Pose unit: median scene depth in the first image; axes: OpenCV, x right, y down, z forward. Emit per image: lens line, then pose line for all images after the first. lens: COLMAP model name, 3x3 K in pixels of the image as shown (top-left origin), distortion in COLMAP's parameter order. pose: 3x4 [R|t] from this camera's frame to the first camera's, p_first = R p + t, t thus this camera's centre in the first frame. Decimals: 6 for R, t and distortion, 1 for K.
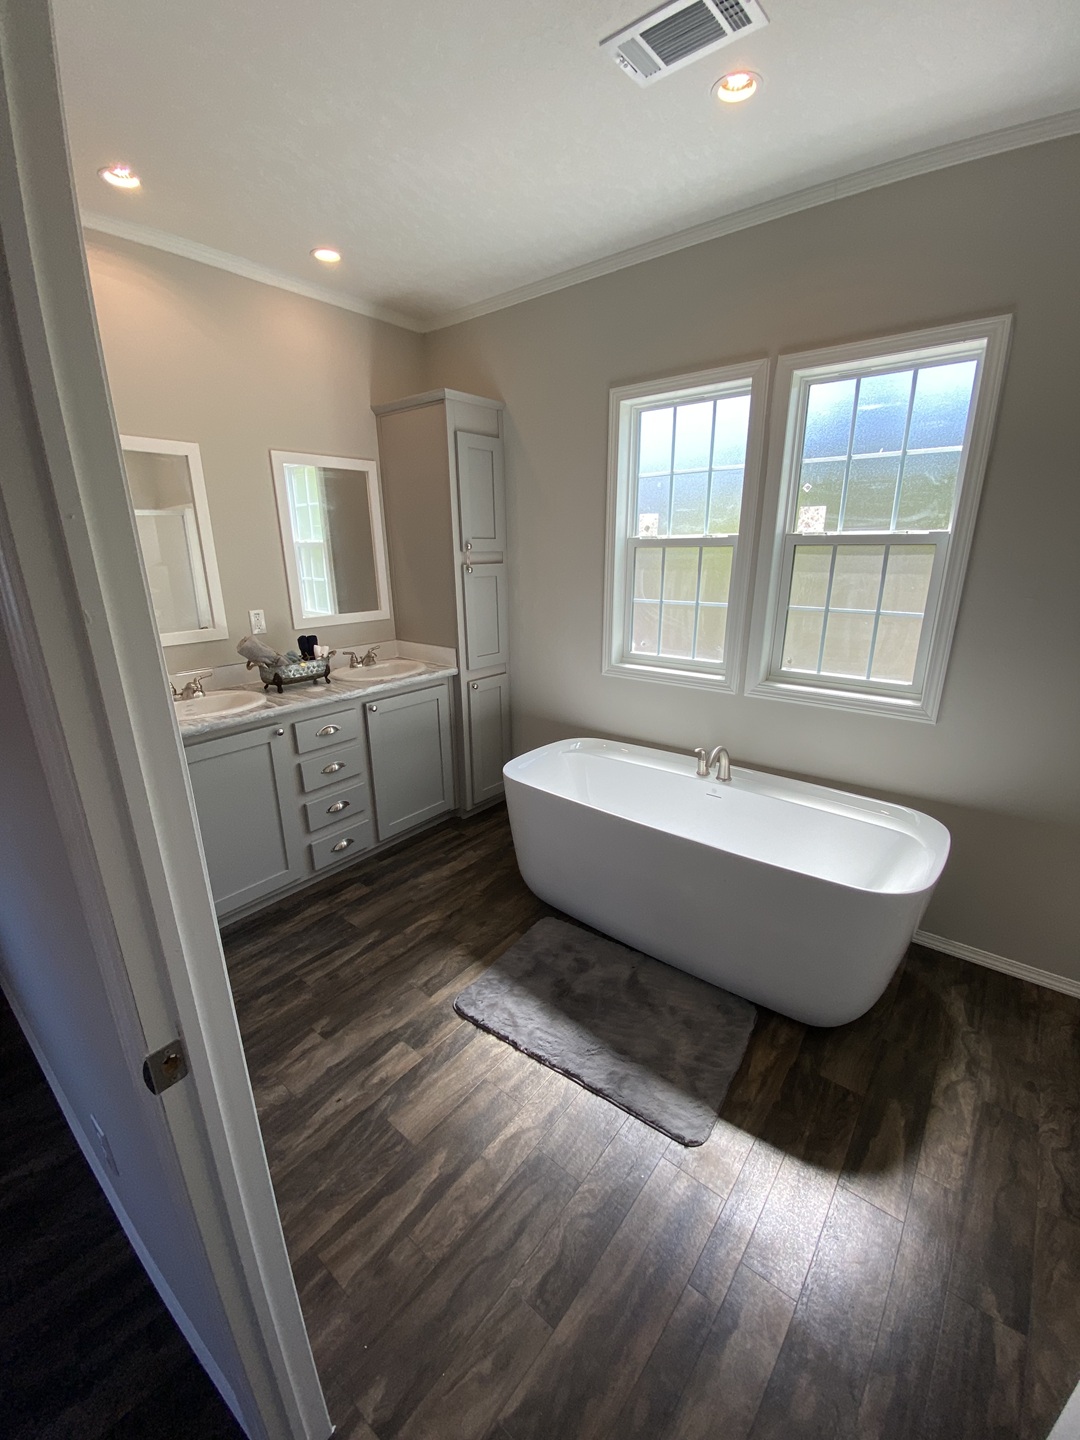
lens RADIAL K [[590.4, 0, 540.3], [0, 590.4, 717.4], [0, 0, 1]] dist [0.007909, -0.013172]
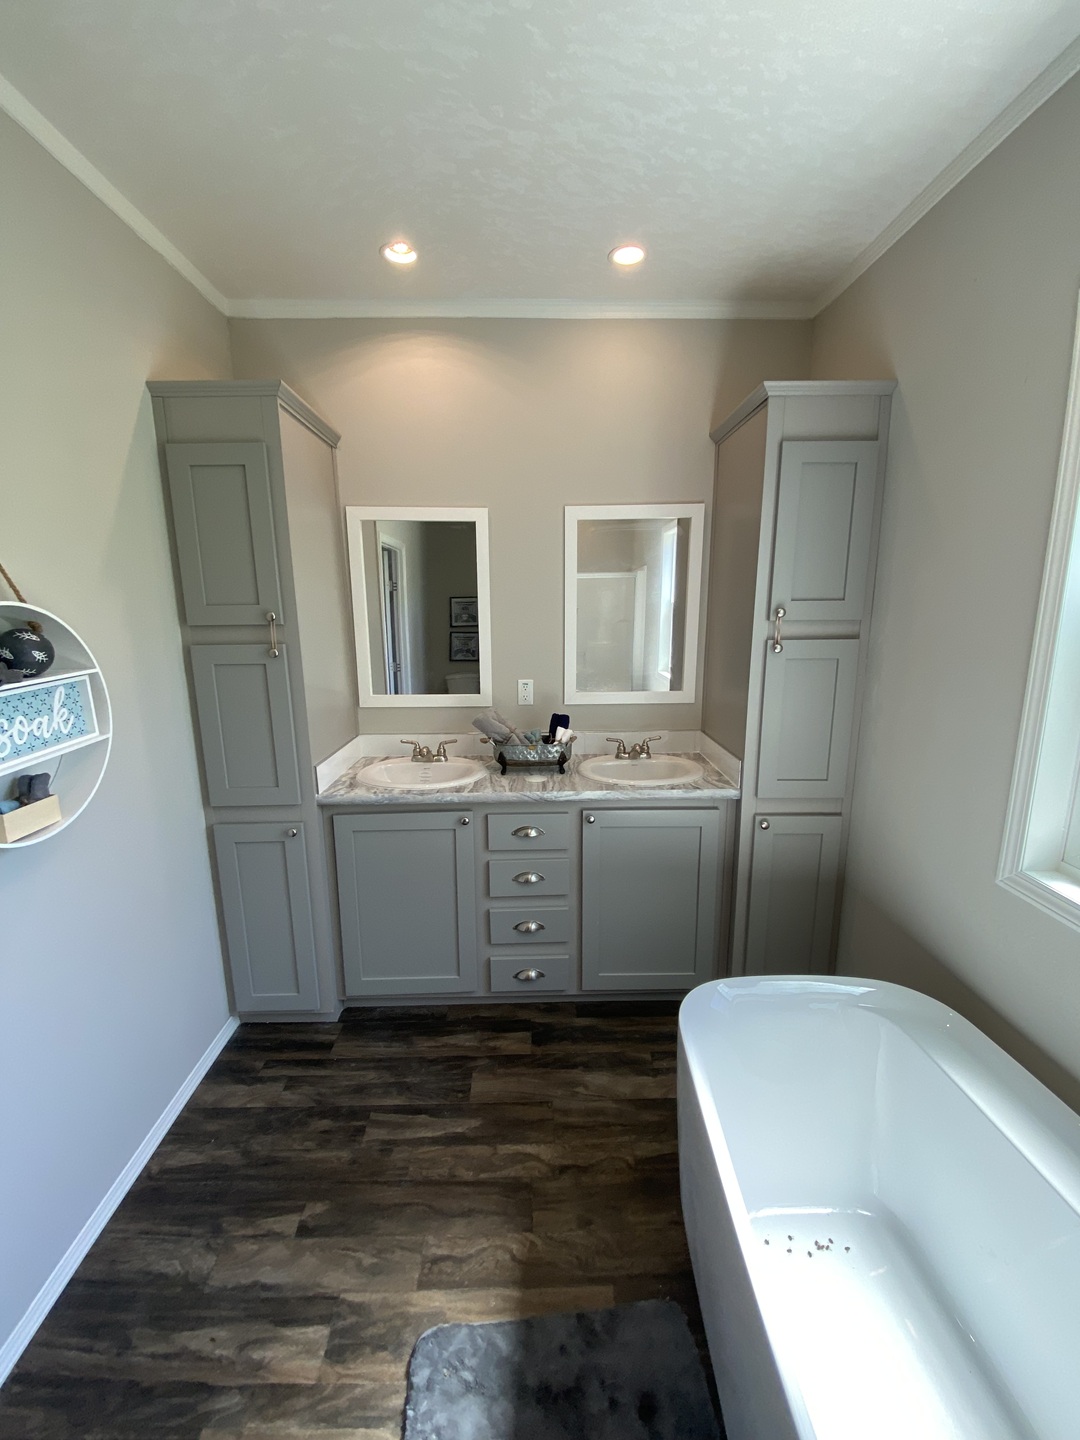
lens RADIAL K [[590.4, 0, 530.6], [0, 590.4, 705.8], [0, 0, 1]] dist [0.007909, -0.013172]
pose [[0.633846, 0.138156, -0.761021, 0.227322], [-0.210554, 0.977580, 0.002102, -0.143880], [0.744249, 0.158903, 0.648724, 0.424572]]
